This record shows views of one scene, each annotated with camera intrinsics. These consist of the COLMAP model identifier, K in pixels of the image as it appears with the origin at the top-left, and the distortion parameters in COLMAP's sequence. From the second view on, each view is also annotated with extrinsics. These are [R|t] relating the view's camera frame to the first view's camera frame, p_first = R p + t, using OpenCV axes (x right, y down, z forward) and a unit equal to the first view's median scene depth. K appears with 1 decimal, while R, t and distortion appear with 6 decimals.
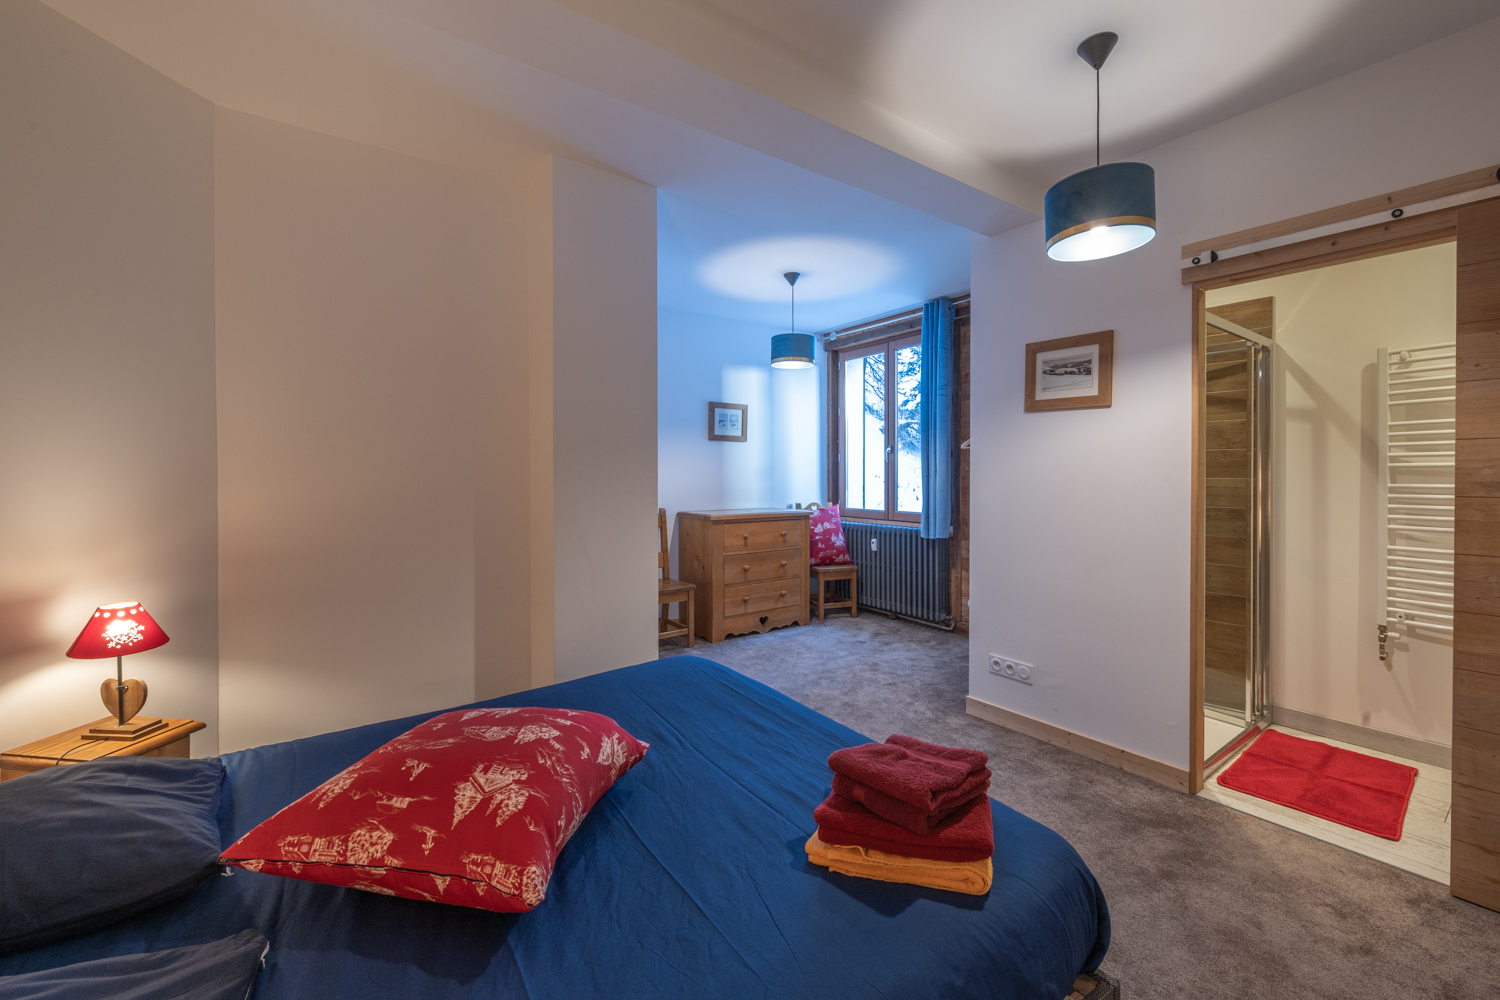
lens RADIAL K [[588.3, 0, 776.4], [0, 588.3, 477.3], [0, 0, 1]] dist [0.001466, -0.001111]
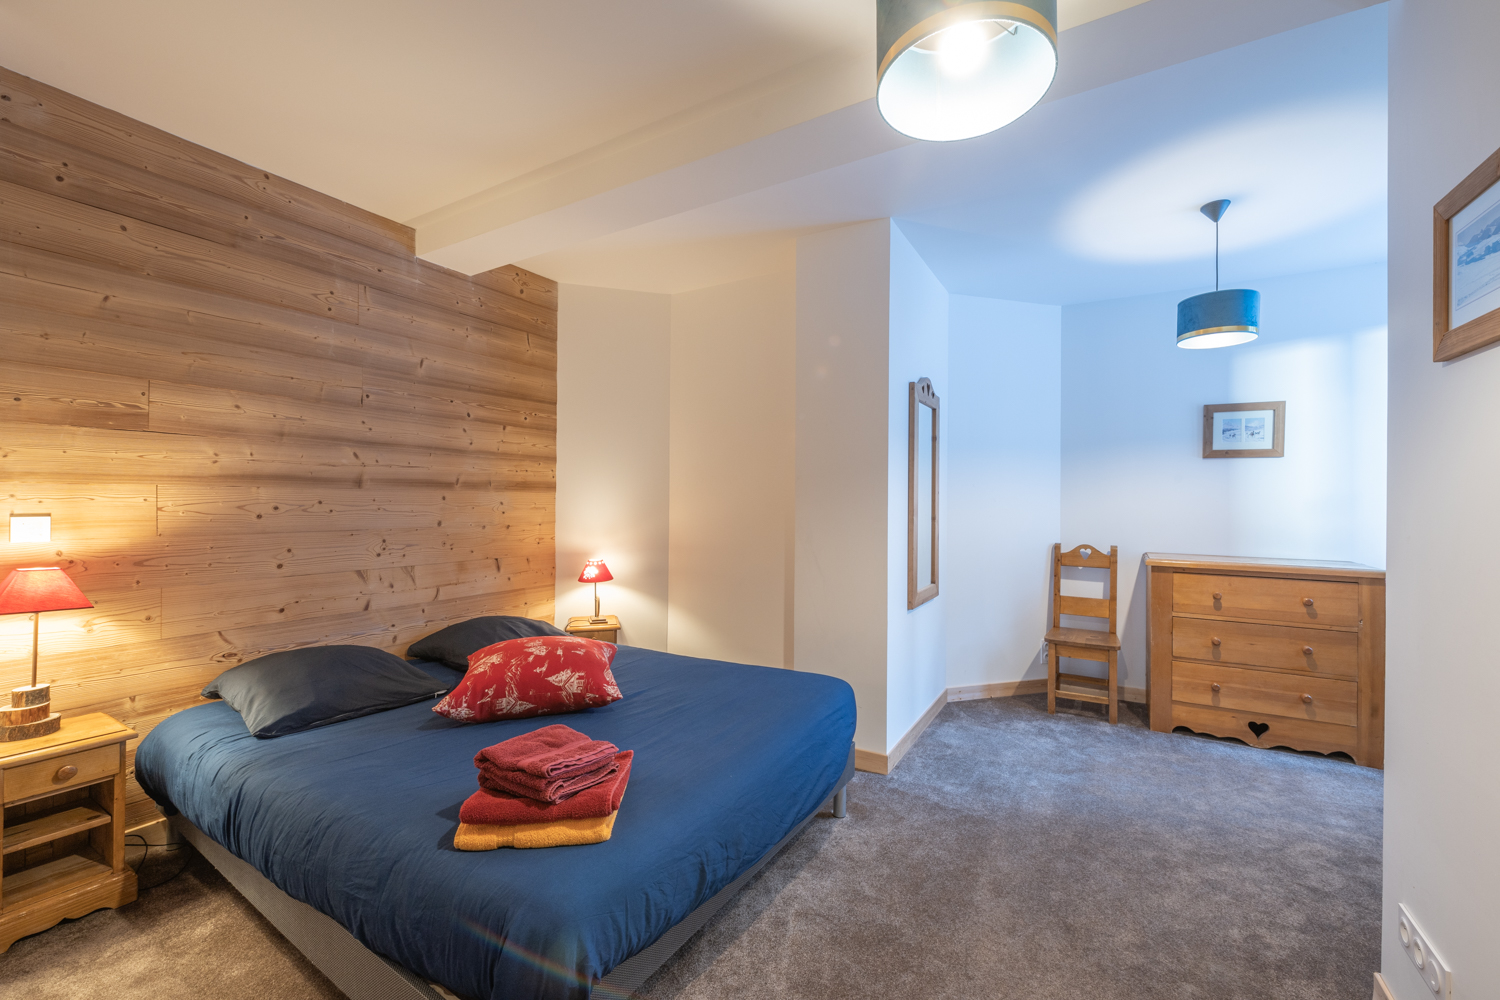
lens RADIAL K [[588.3, 0, 756.9], [0, 588.3, 497.6], [0, 0, 1]] dist [0.001466, -0.001111]
pose [[0.401946, 0.002427, -0.915660, 0.364596], [-0.016231, 0.999858, -0.004475, -0.002567], [0.915520, 0.016660, 0.401928, 0.224789]]
